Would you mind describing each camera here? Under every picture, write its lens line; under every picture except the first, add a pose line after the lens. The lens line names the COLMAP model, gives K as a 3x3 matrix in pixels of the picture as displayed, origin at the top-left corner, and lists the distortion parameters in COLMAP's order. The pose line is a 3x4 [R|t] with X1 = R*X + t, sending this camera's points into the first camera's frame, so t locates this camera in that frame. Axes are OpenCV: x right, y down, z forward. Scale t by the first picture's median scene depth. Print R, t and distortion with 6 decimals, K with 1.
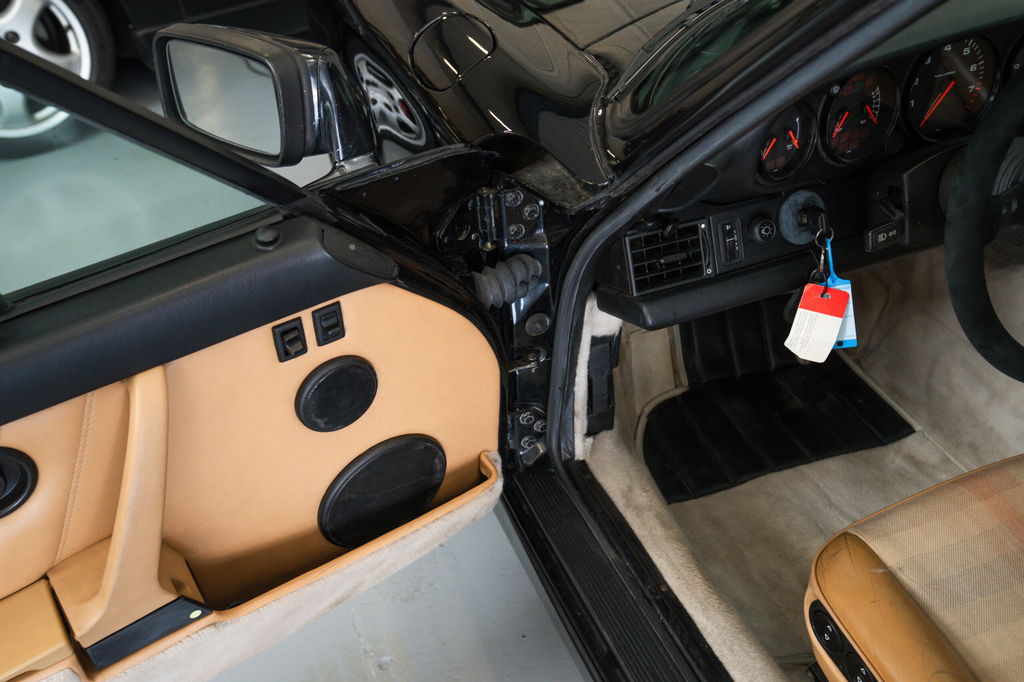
lens RADIAL K [[962.5, 0, 504.3], [0, 962.5, 337.5], [0, 0, 1]] dist [-0.004531, 0.000000]
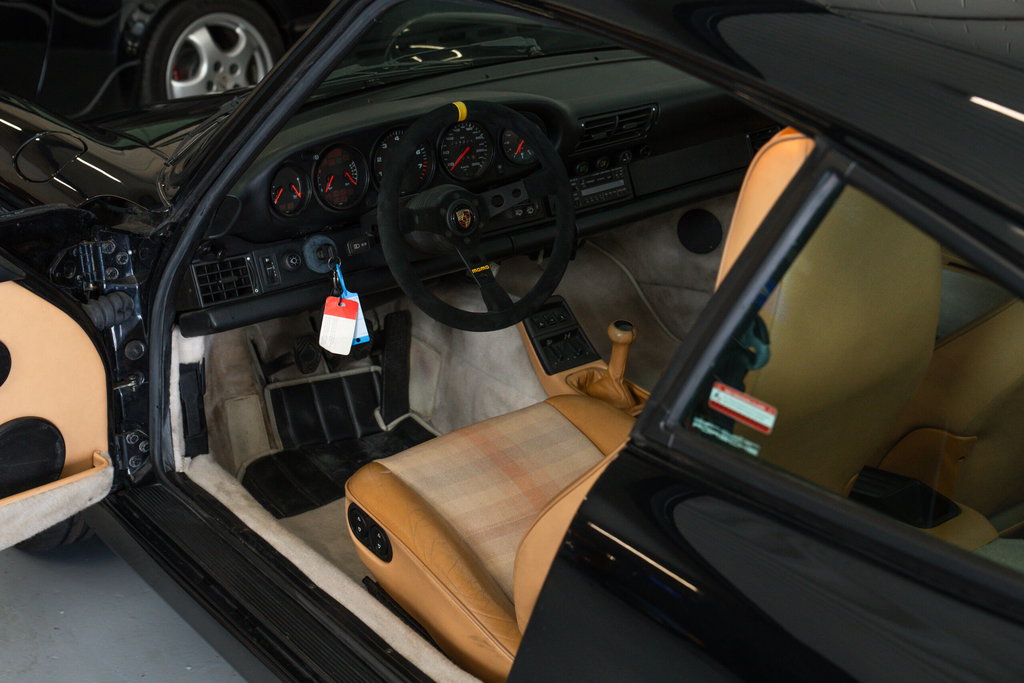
lens RADIAL K [[1423.8, 0, 500.3], [0, 1423.8, 346.1], [0, 0, 1]] dist [0.178375, 0.000000]
pose [[0.963186, -0.059033, 0.262274, 0.000329], [0.123720, 0.963478, -0.237494, 0.548562], [-0.238675, 0.261200, 0.935312, -1.025537]]
